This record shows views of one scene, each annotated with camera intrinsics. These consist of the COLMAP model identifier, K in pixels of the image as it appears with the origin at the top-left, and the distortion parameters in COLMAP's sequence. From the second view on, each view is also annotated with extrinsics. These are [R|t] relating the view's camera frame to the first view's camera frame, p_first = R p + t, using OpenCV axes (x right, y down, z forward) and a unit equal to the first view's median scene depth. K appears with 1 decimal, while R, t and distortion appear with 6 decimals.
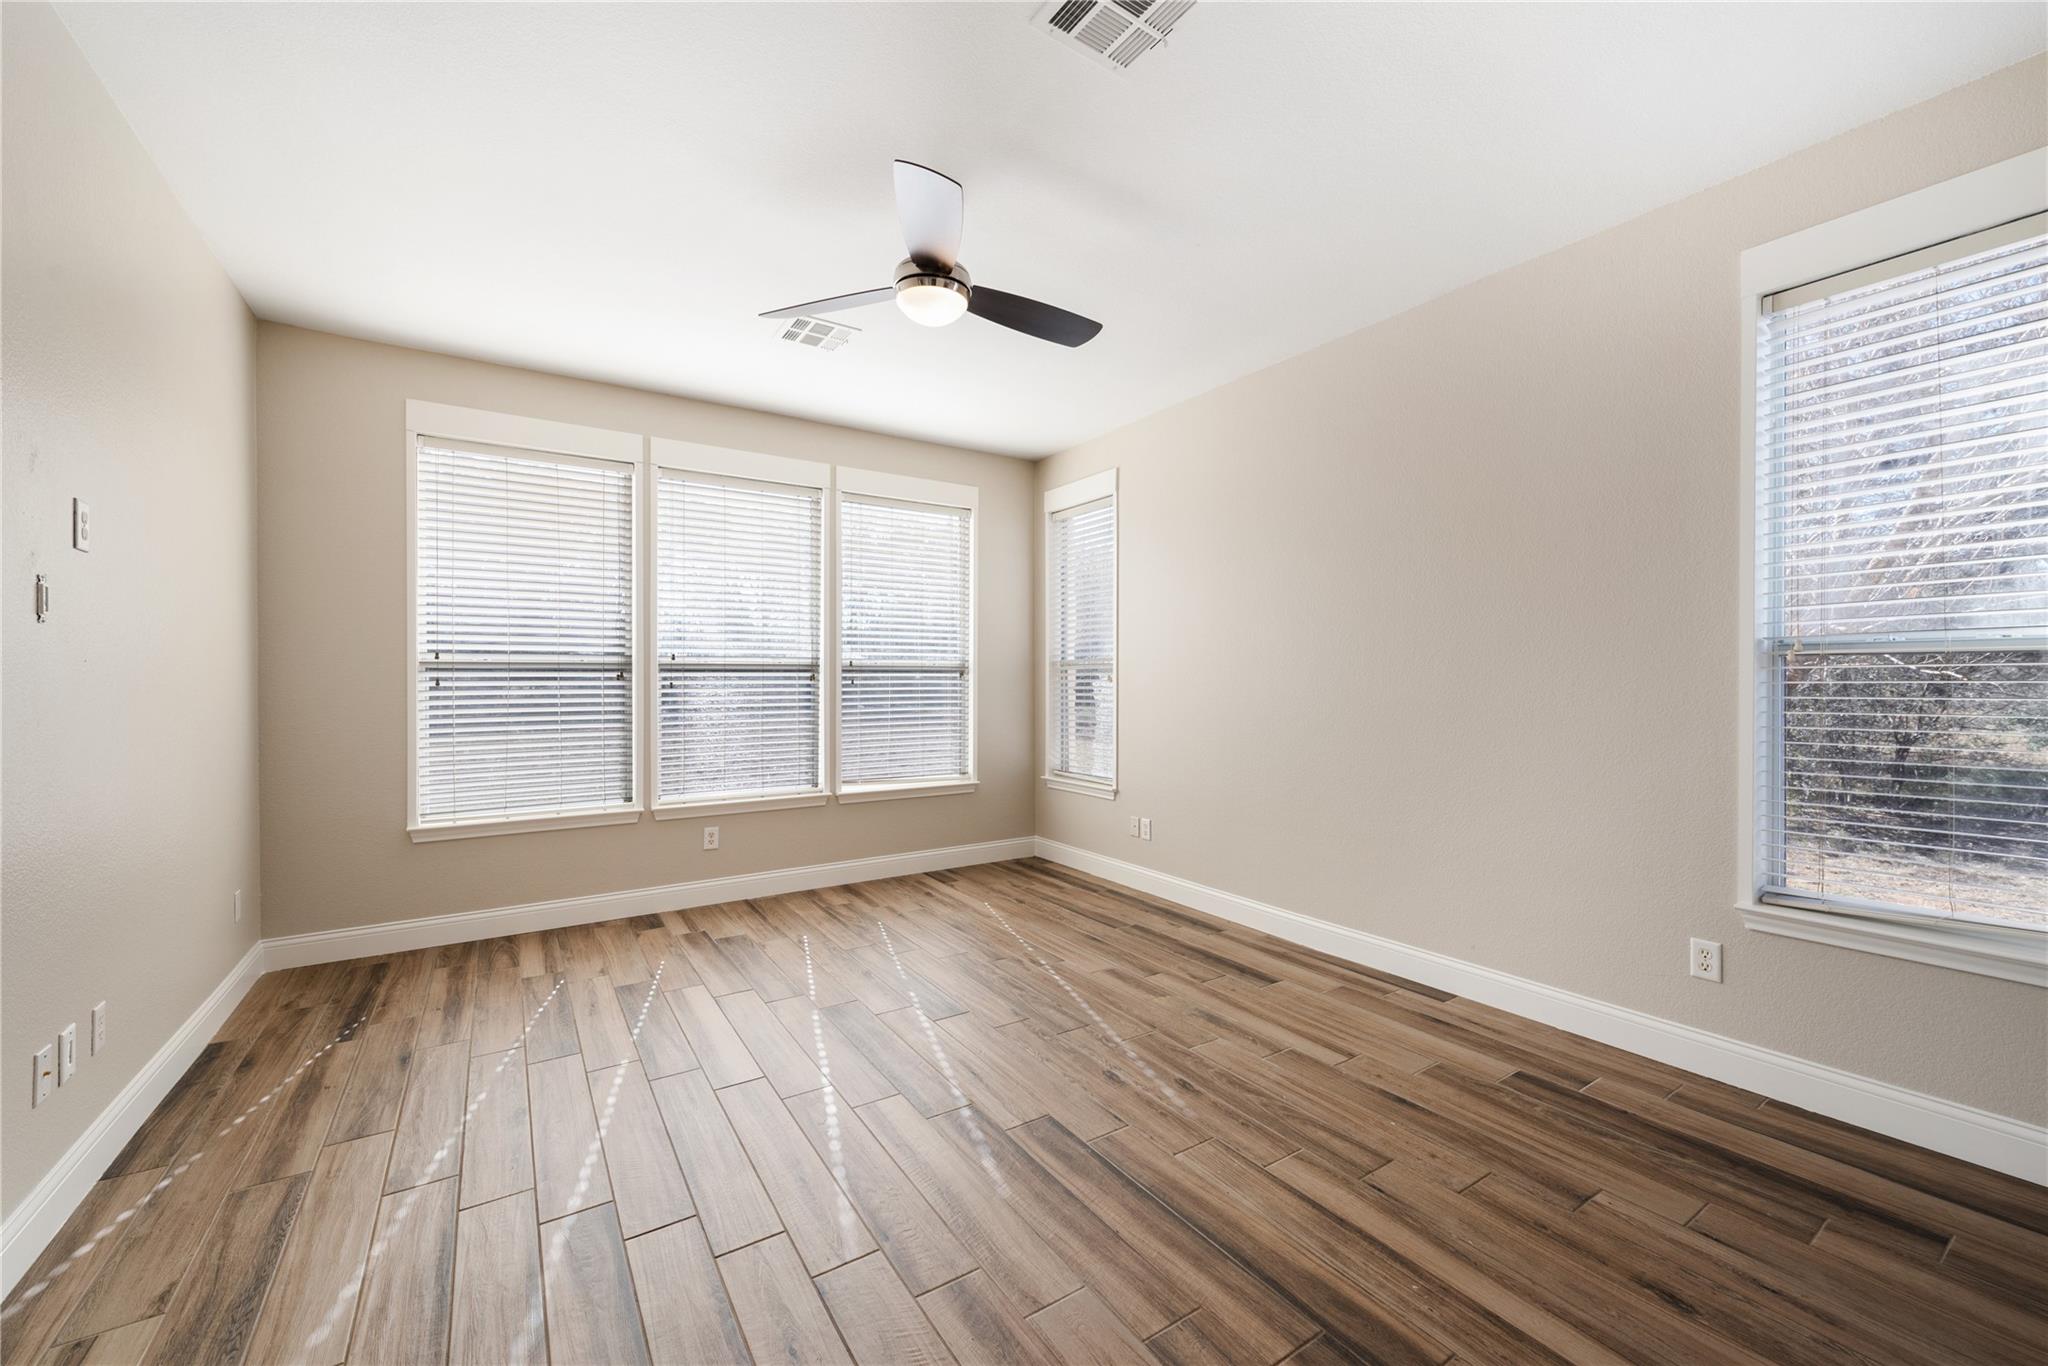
lens RADIAL K [[795.1, 0, 1037.6], [0, 795.1, 680.3], [0, 0, 1]] dist [0.002721, -0.000060]
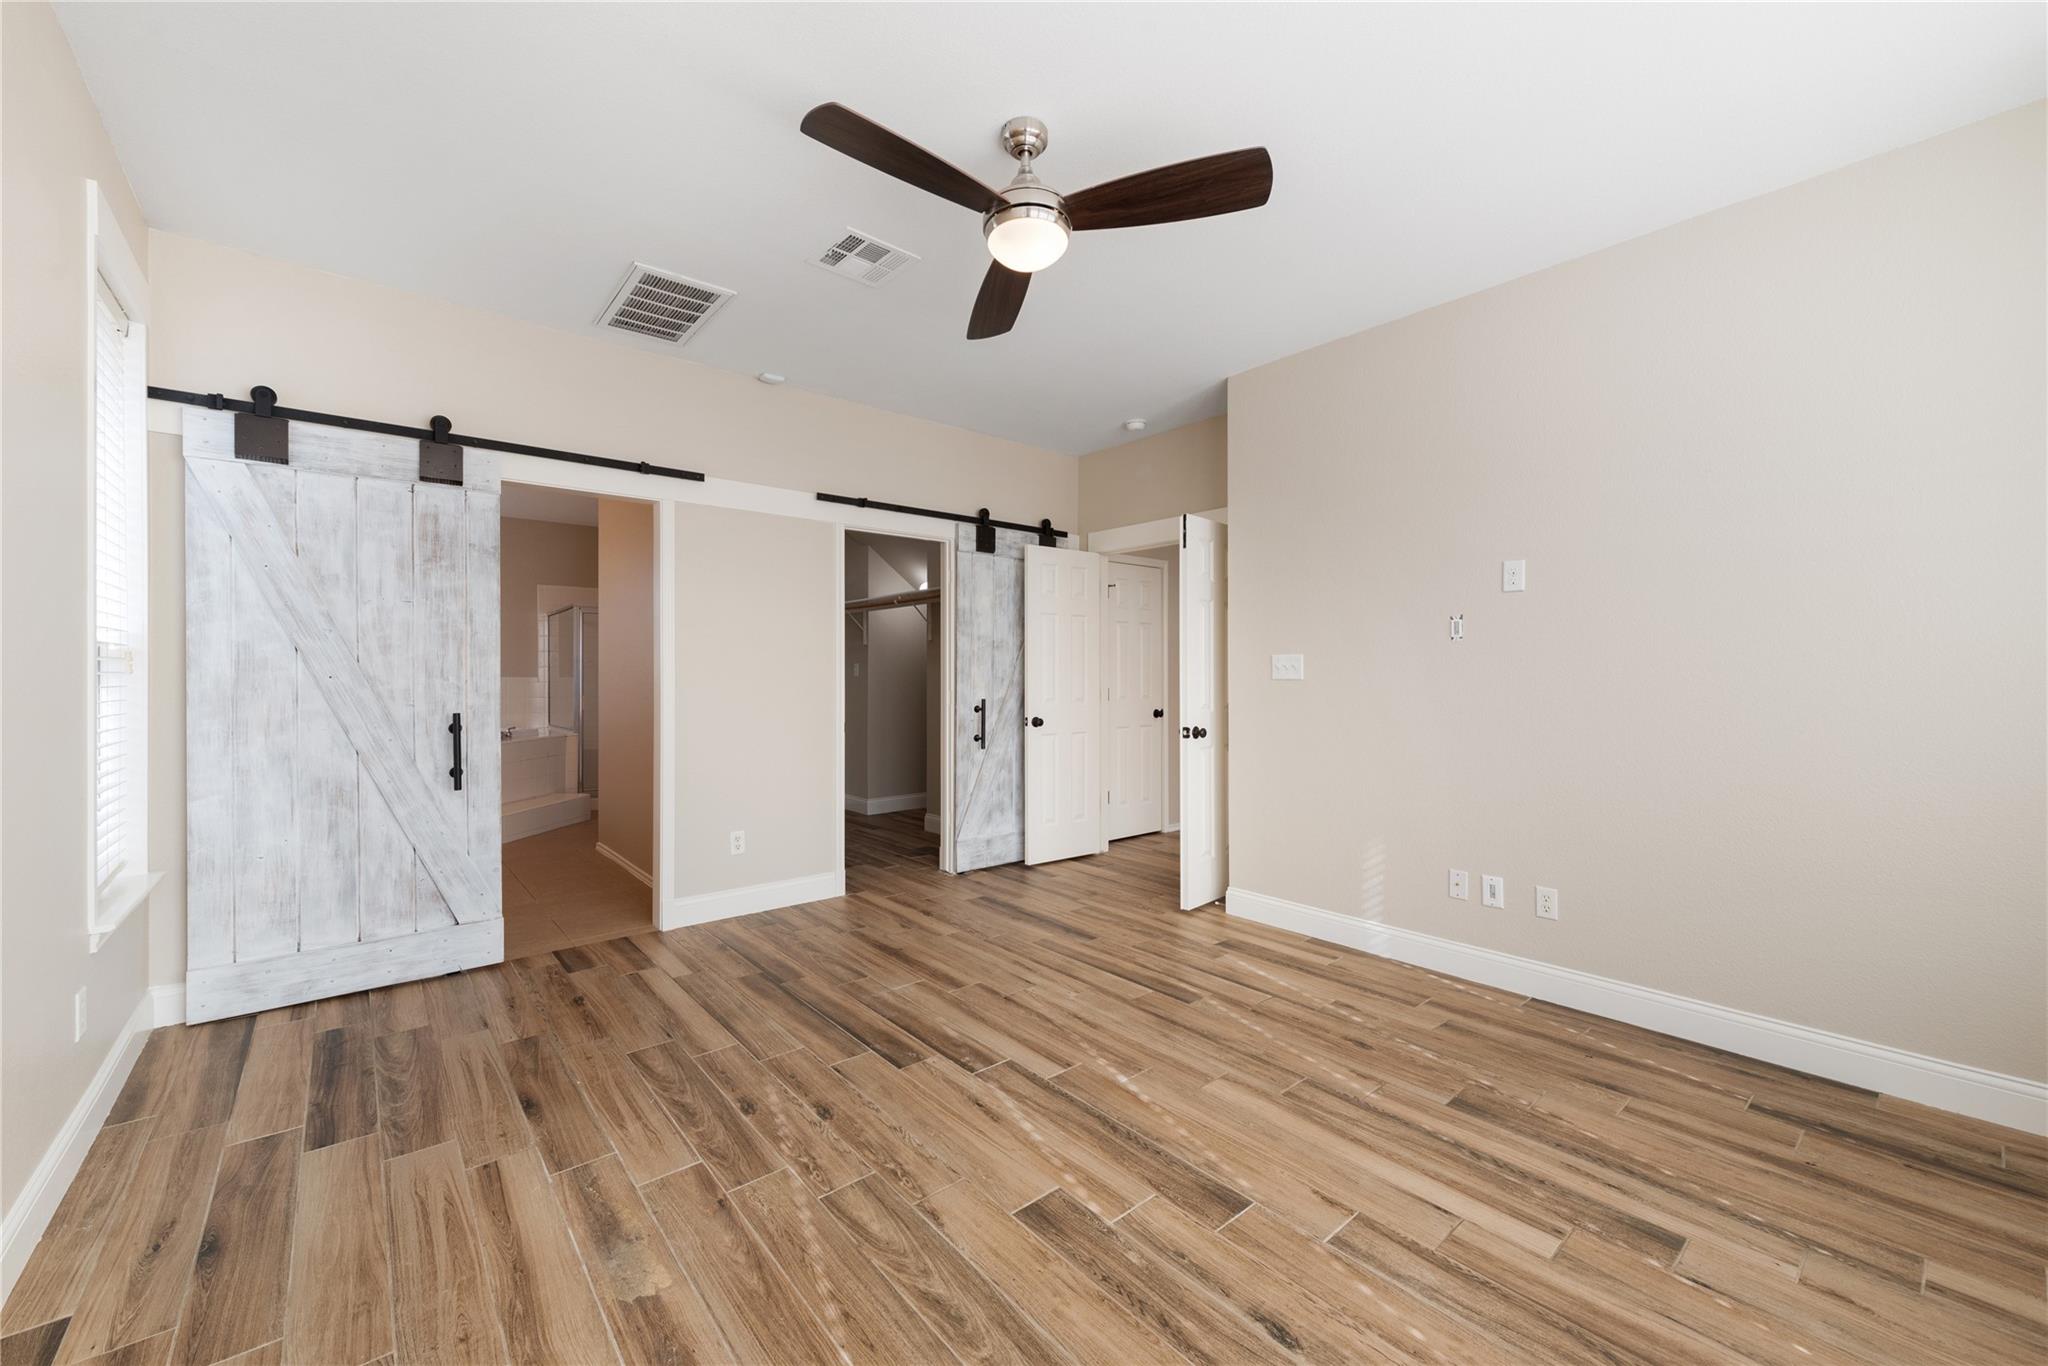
lens RADIAL K [[795.1, 0, 1037.6], [0, 795.1, 680.3], [0, 0, 1]] dist [0.002721, -0.000060]
pose [[-0.992803, 0.002304, -0.119734, -0.037767], [0.001556, 0.999979, 0.006340, 0.004568], [0.119746, 0.006108, -0.992786, 1.867577]]
